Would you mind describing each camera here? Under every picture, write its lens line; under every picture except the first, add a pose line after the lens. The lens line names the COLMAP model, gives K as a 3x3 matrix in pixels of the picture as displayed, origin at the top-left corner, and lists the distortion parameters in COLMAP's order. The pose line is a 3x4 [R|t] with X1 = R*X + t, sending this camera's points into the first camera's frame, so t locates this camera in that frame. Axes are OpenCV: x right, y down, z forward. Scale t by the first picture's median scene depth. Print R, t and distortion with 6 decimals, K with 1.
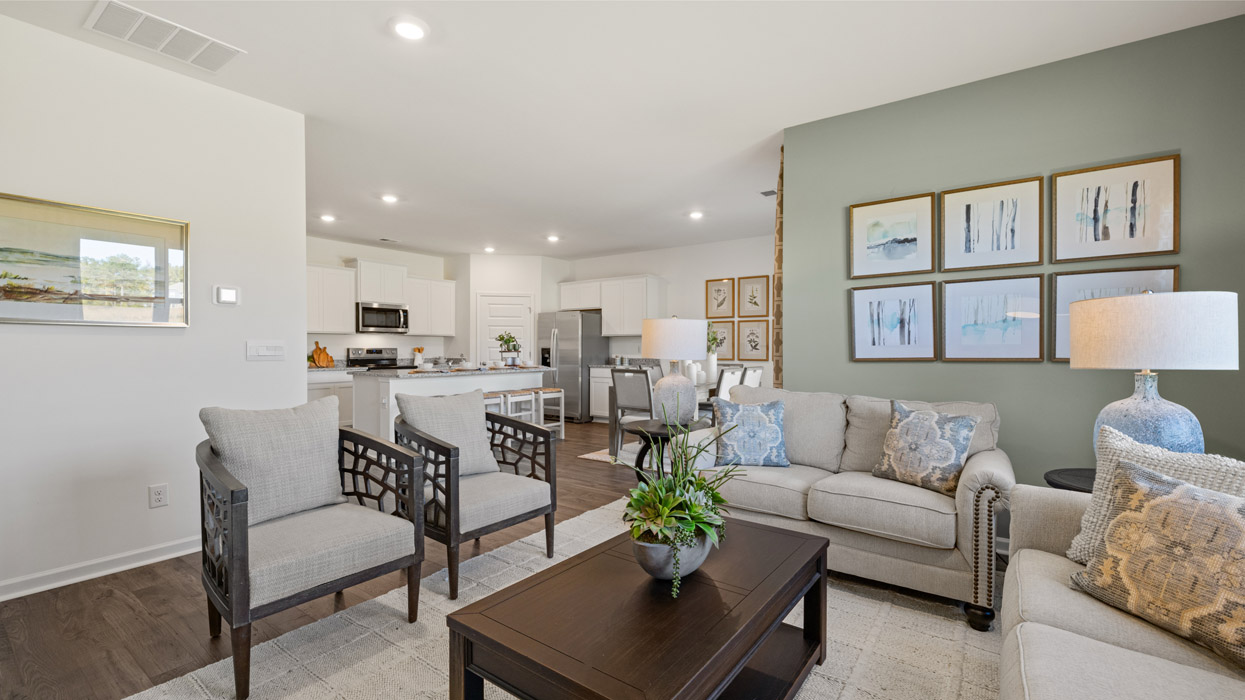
lens RADIAL K [[519.9, 0, 629.0], [0, 519.9, 353.9], [0, 0, 1]] dist [-0.003403, -0.000731]
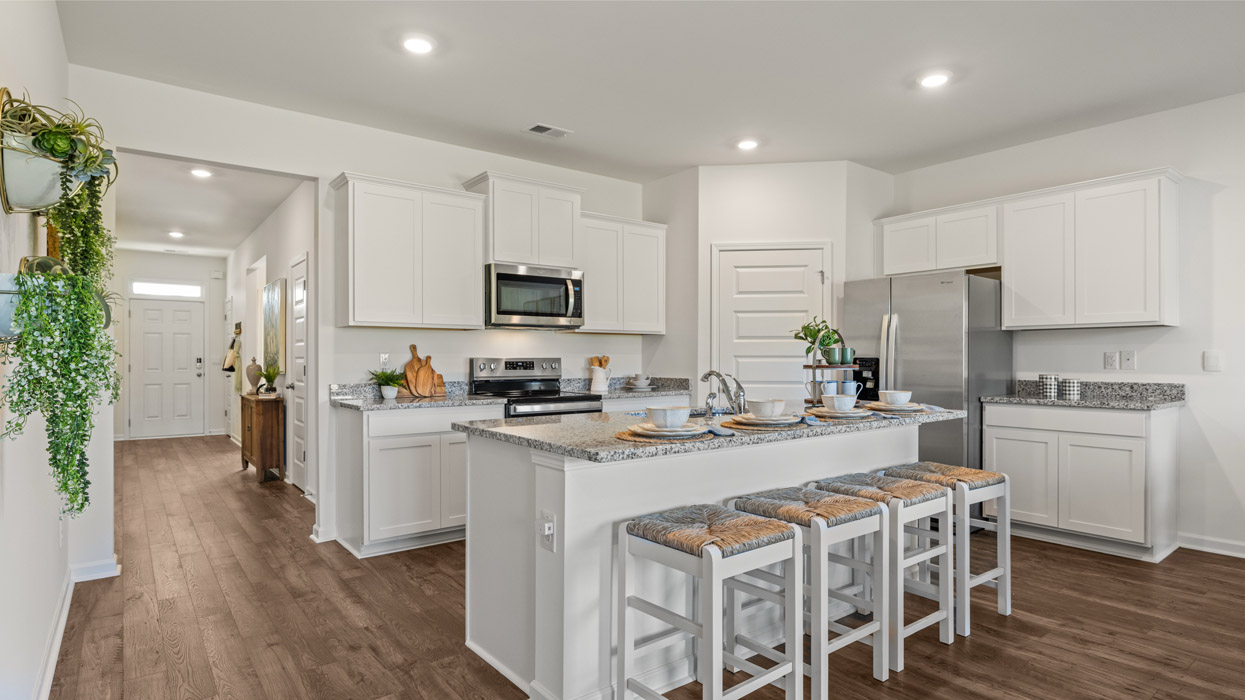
lens RADIAL K [[644.5, 0, 623.6], [0, 644.5, 358.2], [0, 0, 1]] dist [-0.001677, 0.000174]
pose [[0.958411, -0.001002, -0.285391, -0.213806], [-0.001571, 0.999960, -0.008787, -0.005842], [0.285388, 0.008870, 0.958371, 0.427471]]
